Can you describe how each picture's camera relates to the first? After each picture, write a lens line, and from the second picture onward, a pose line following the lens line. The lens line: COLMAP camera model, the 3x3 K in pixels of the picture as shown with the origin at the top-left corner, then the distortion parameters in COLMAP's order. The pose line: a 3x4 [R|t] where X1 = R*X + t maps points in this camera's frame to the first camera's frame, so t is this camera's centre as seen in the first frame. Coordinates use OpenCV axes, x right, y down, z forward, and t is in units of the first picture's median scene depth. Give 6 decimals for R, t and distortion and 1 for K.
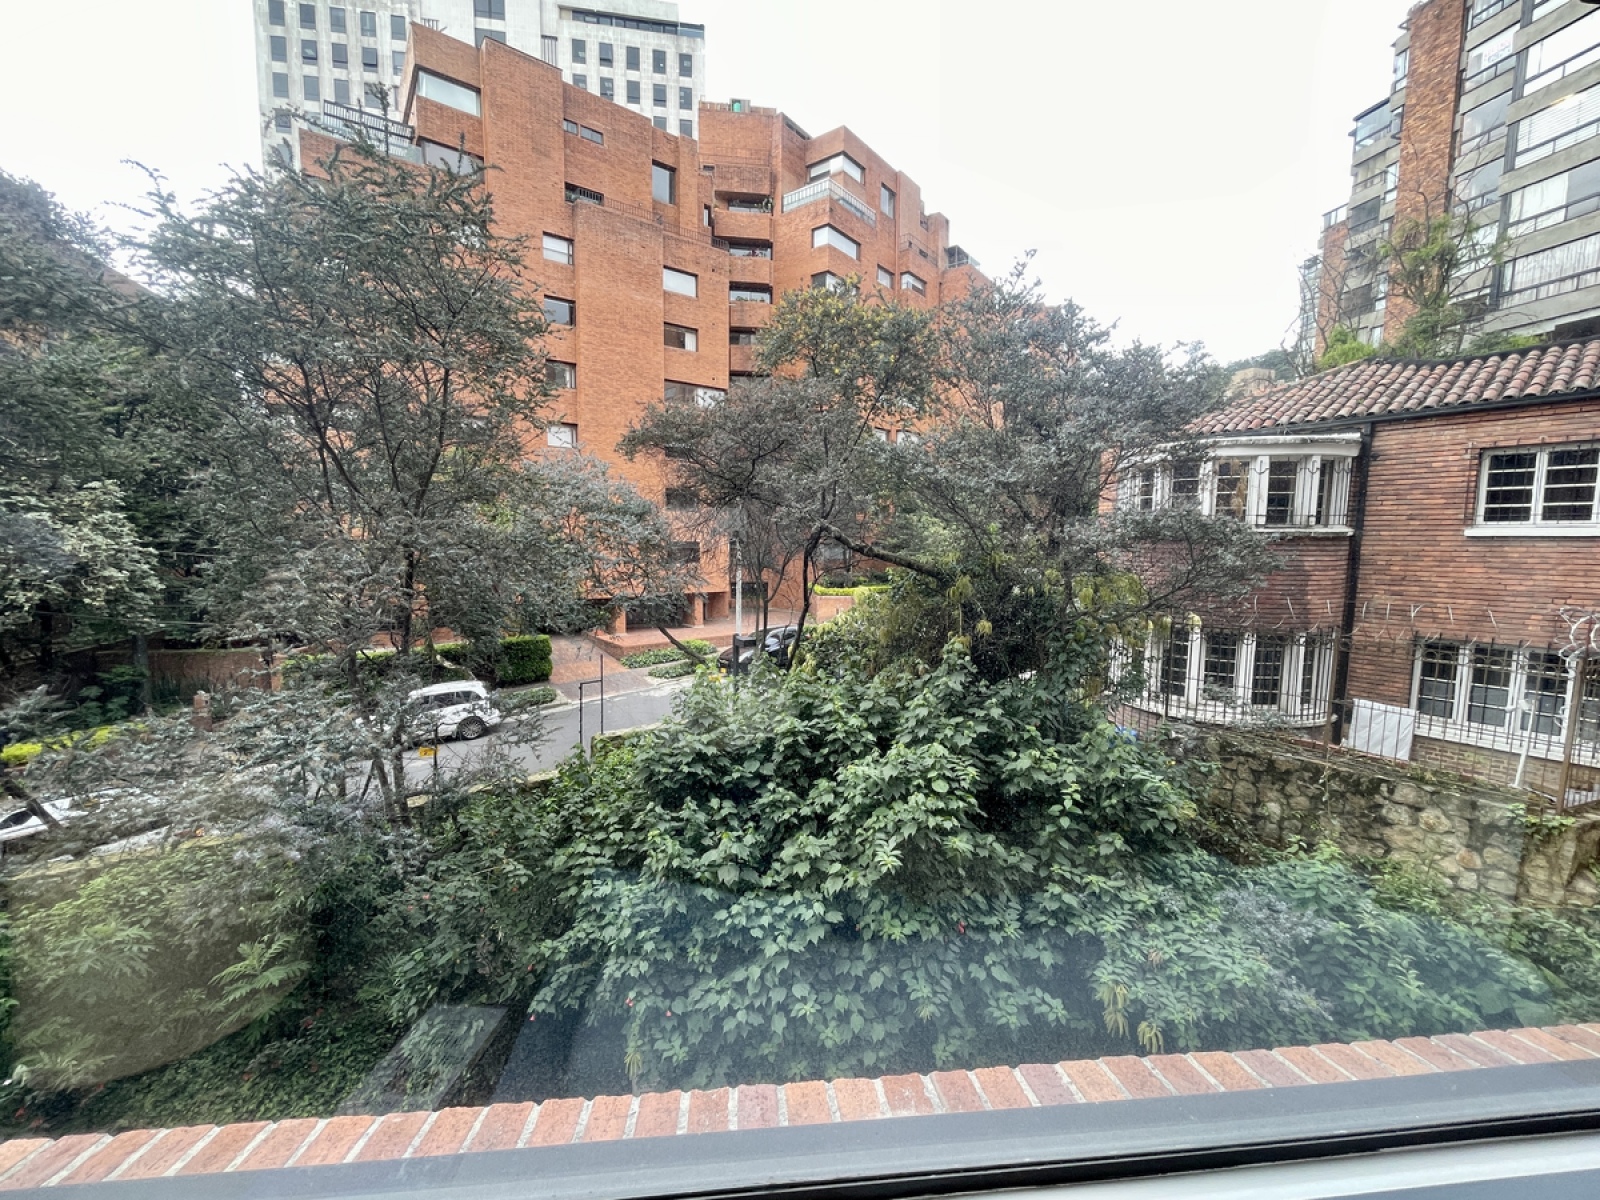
lens RADIAL K [[635.1, 0, 800.0], [0, 635.1, 600.0], [0, 0, 1]] dist [0.001650, 0.000199]
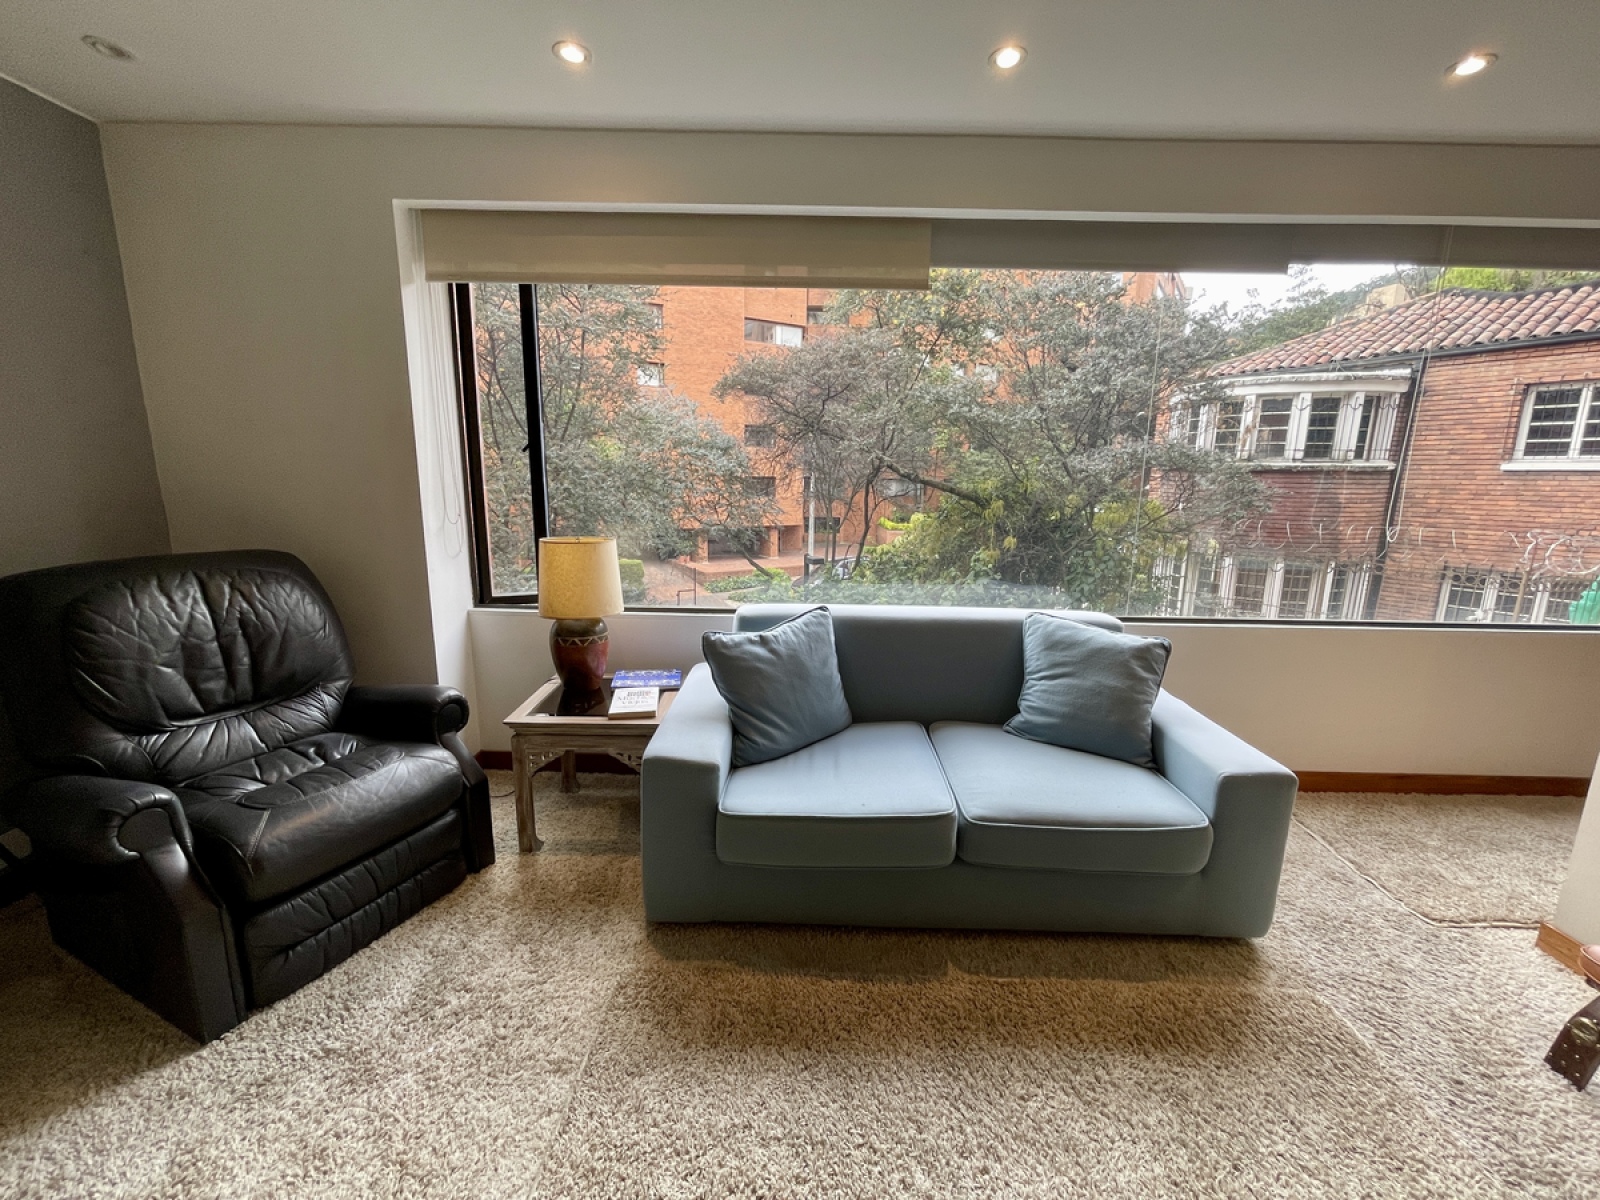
lens RADIAL K [[632.6, 0, 800.0], [0, 632.6, 600.0], [0, 0, 1]] dist [-0.002335, 0.000037]
pose [[0.993132, 0.028099, -0.113577, 0.022501], [-0.017103, 0.995172, 0.096649, 0.029208], [0.115744, -0.094042, 0.988817, -0.166924]]
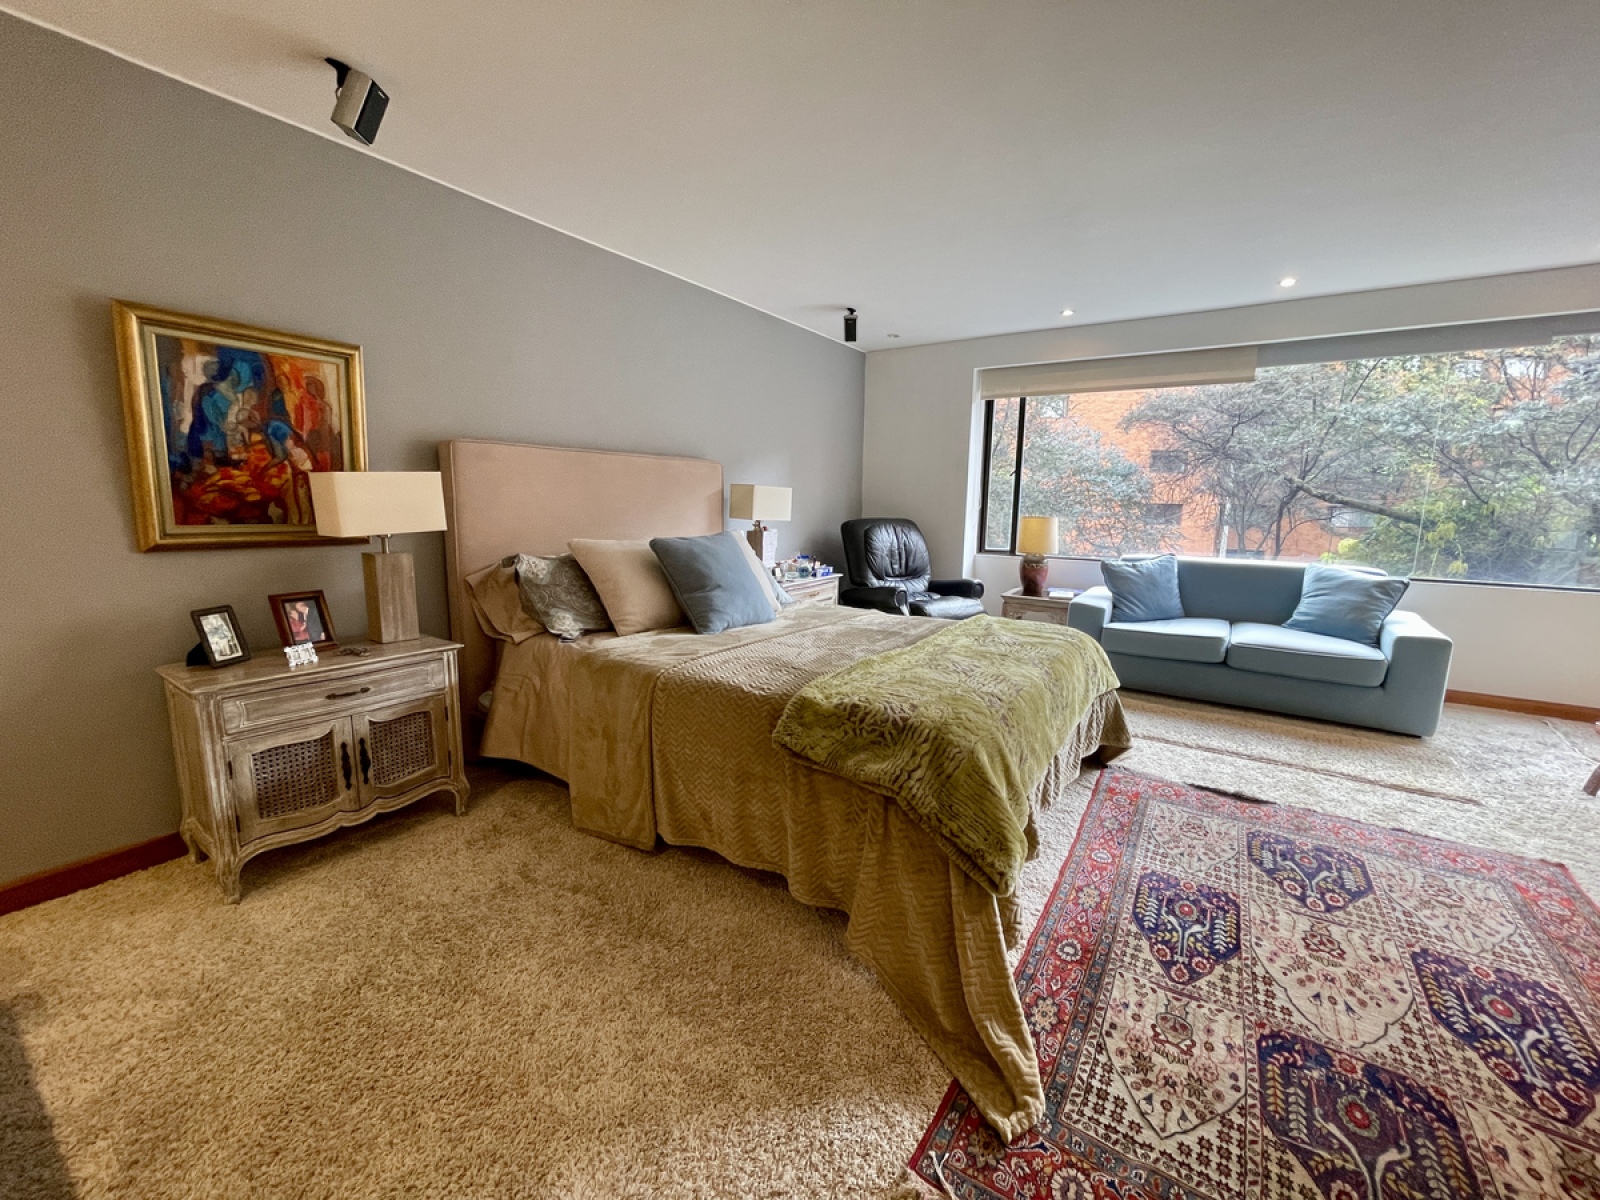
lens RADIAL K [[632.6, 0, 800.0], [0, 632.6, 600.0], [0, 0, 1]] dist [-0.002335, 0.000037]
pose [[0.763874, 0.103315, -0.637042, 0.082561], [-0.069690, 0.994536, 0.077728, 0.065231], [0.641592, -0.014979, 0.766900, -0.408582]]
